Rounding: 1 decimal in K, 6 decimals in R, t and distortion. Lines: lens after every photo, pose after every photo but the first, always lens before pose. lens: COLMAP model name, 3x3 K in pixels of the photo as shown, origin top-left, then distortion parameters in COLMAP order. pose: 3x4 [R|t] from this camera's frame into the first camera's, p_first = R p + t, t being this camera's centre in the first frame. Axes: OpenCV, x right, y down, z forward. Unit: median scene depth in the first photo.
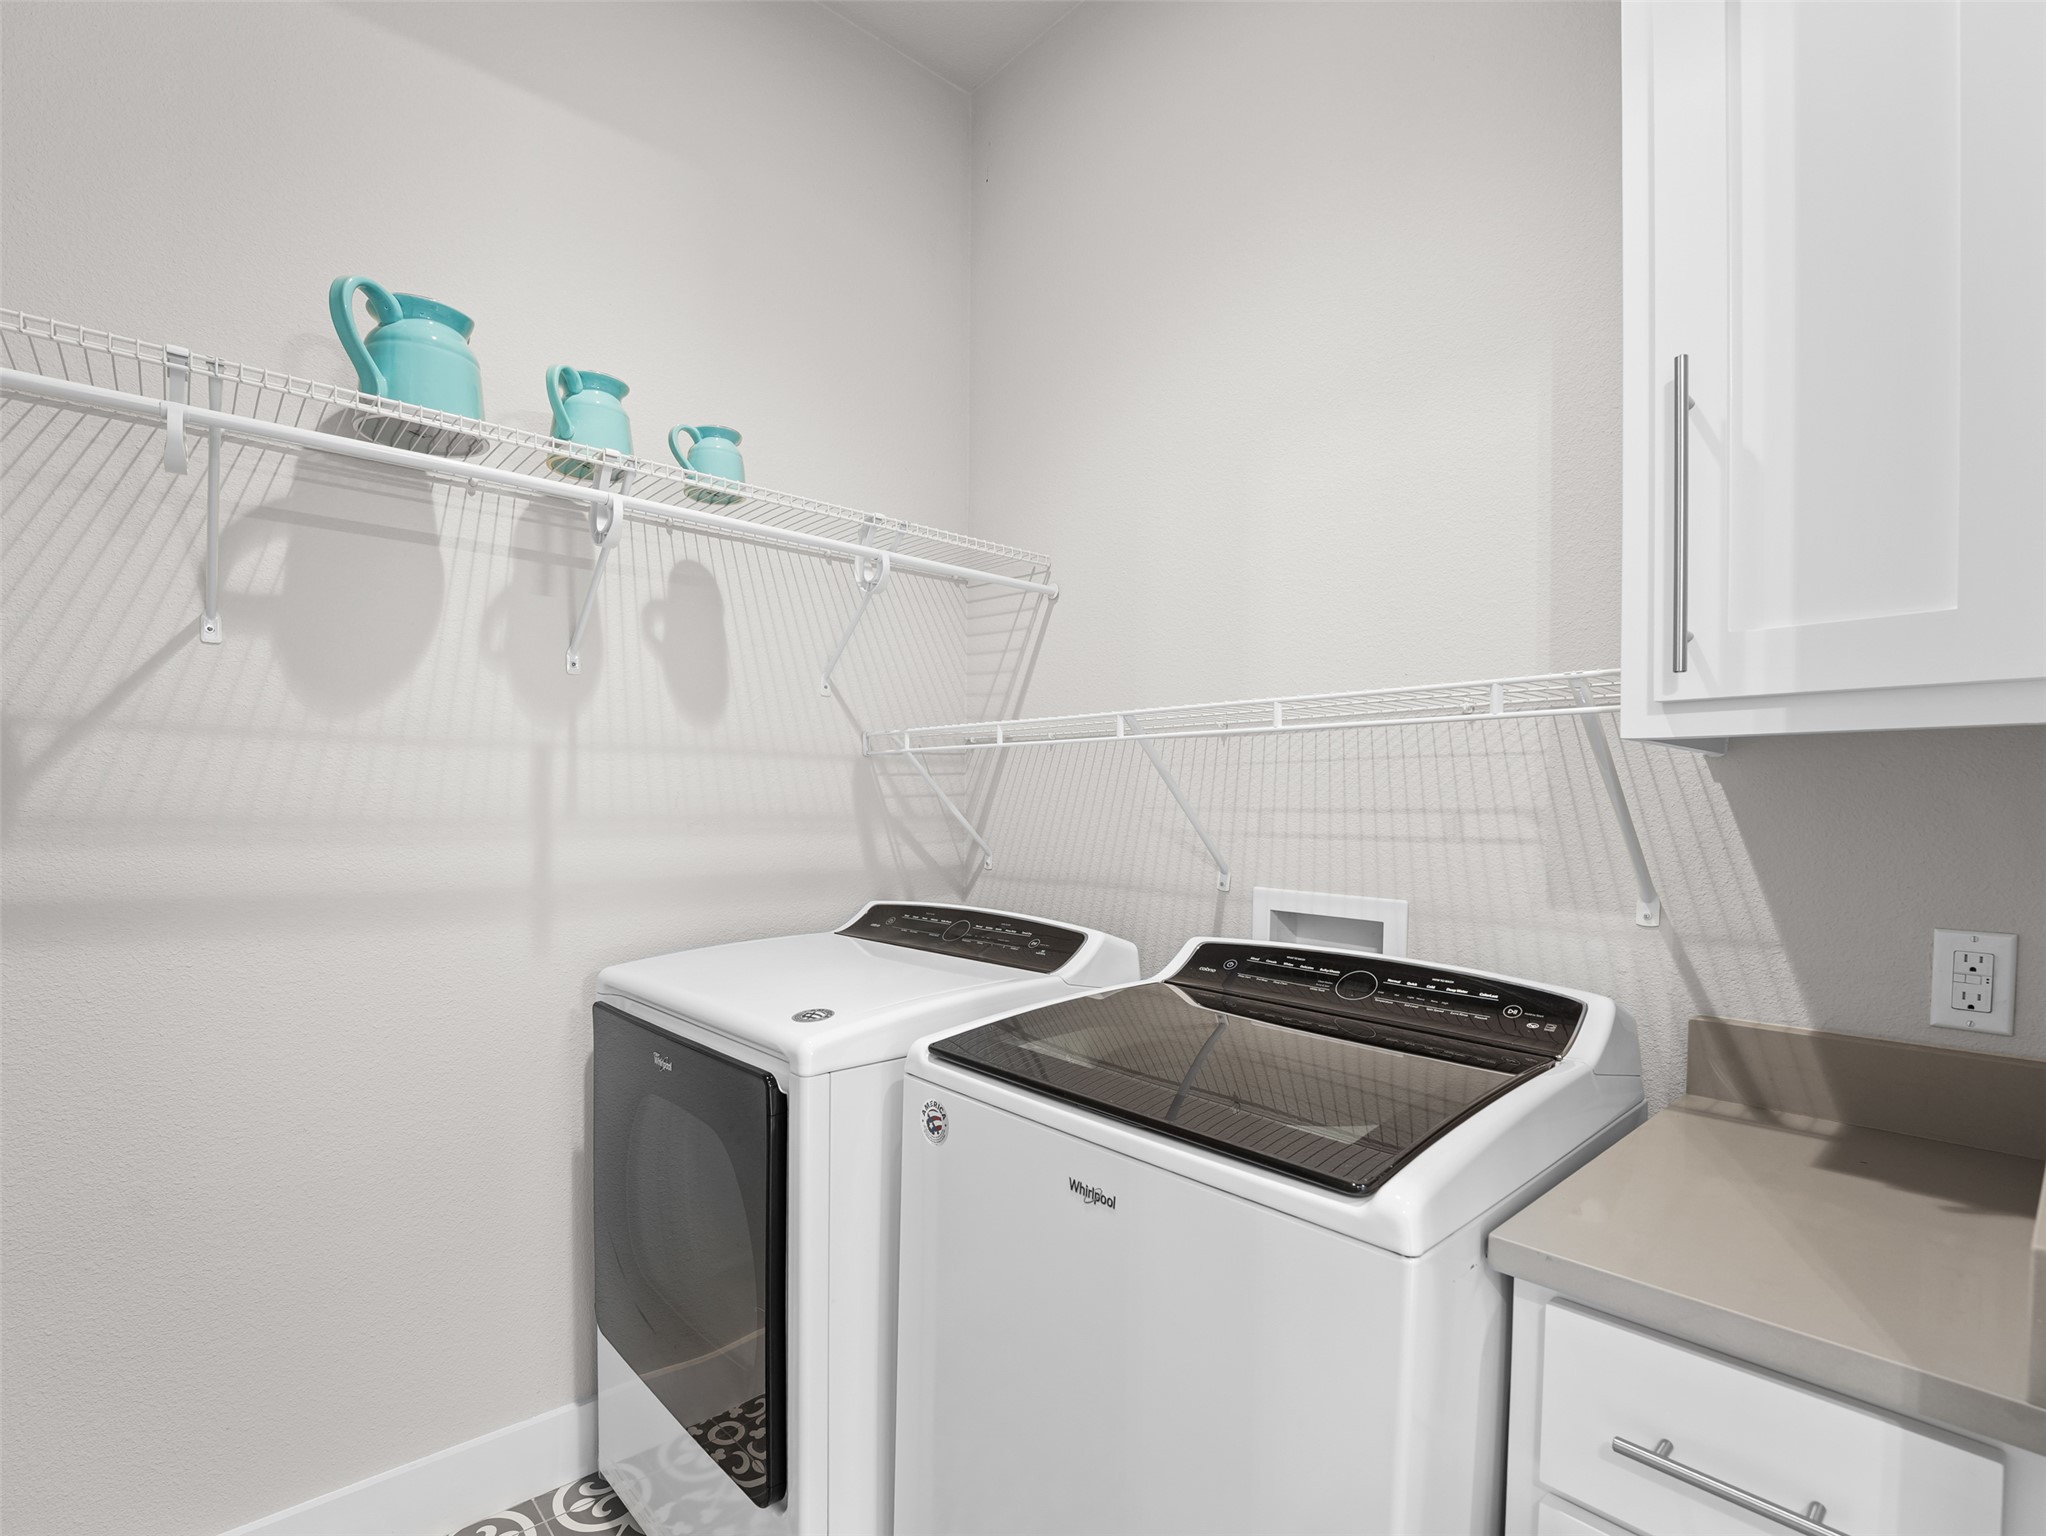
lens RADIAL K [[964.0, 0, 1015.6], [0, 964.0, 810.2], [0, 0, 1]] dist [-0.000808, 0.000240]
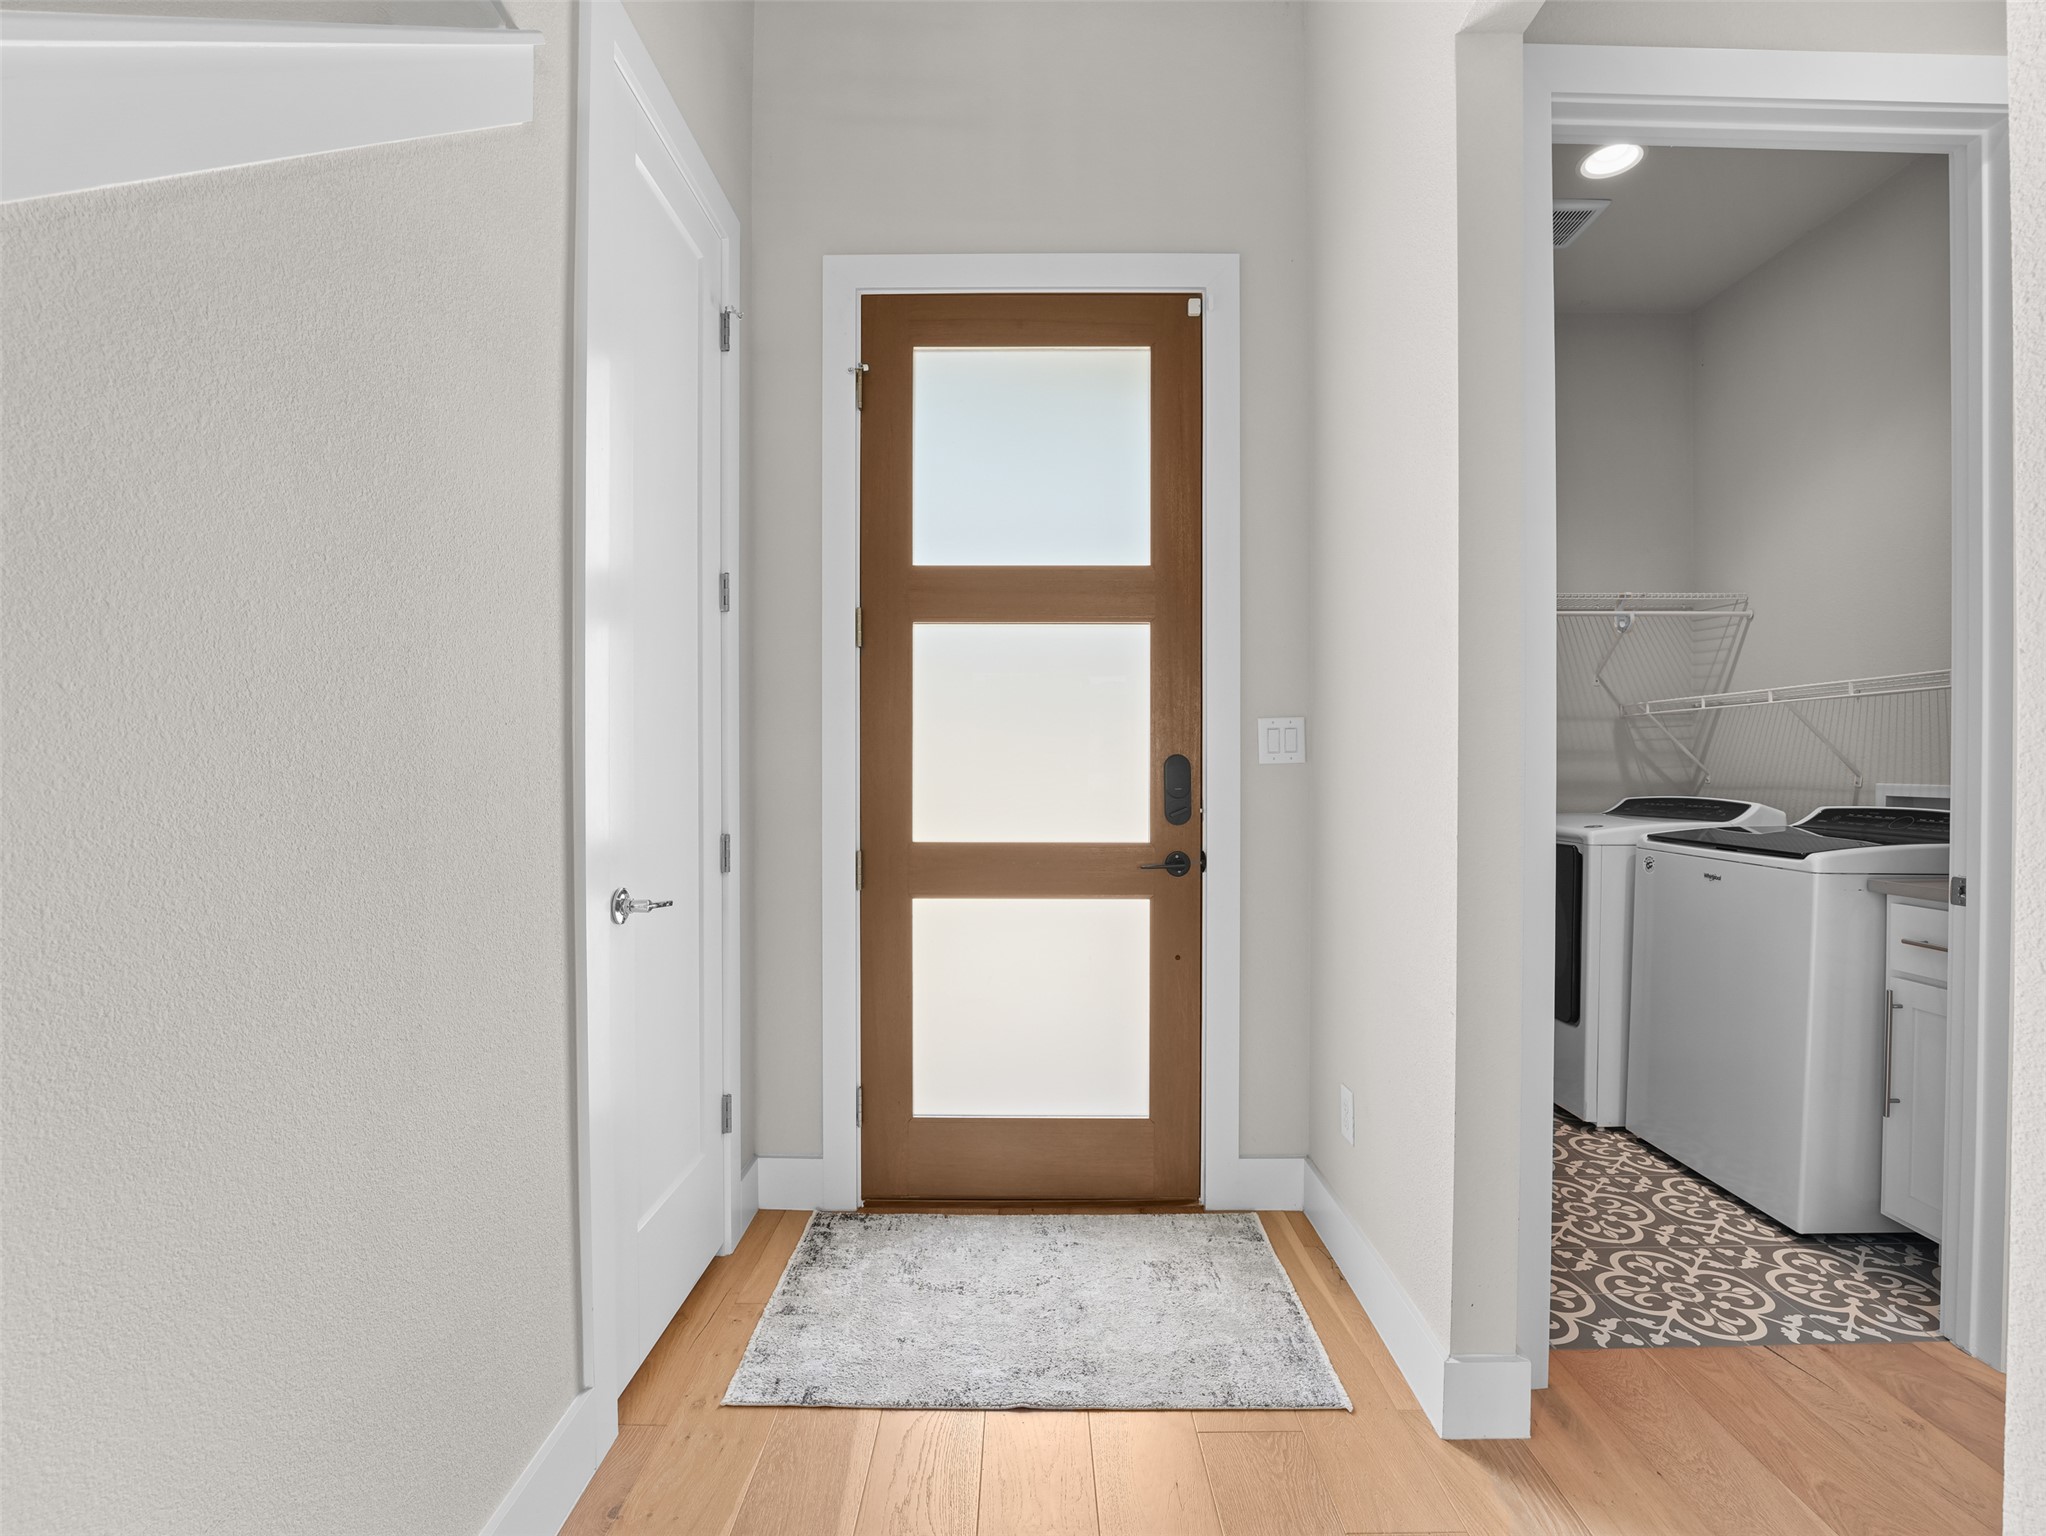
lens RADIAL K [[948.7, 0, 1030.5], [0, 948.7, 781.6], [0, 0, 1]] dist [-0.022234, 0.001425]
pose [[0.747174, -0.001279, -0.664627, 0.185801], [0.003149, 0.999994, 0.001616, 0.056673], [0.664621, -0.003300, 0.747173, -1.042531]]
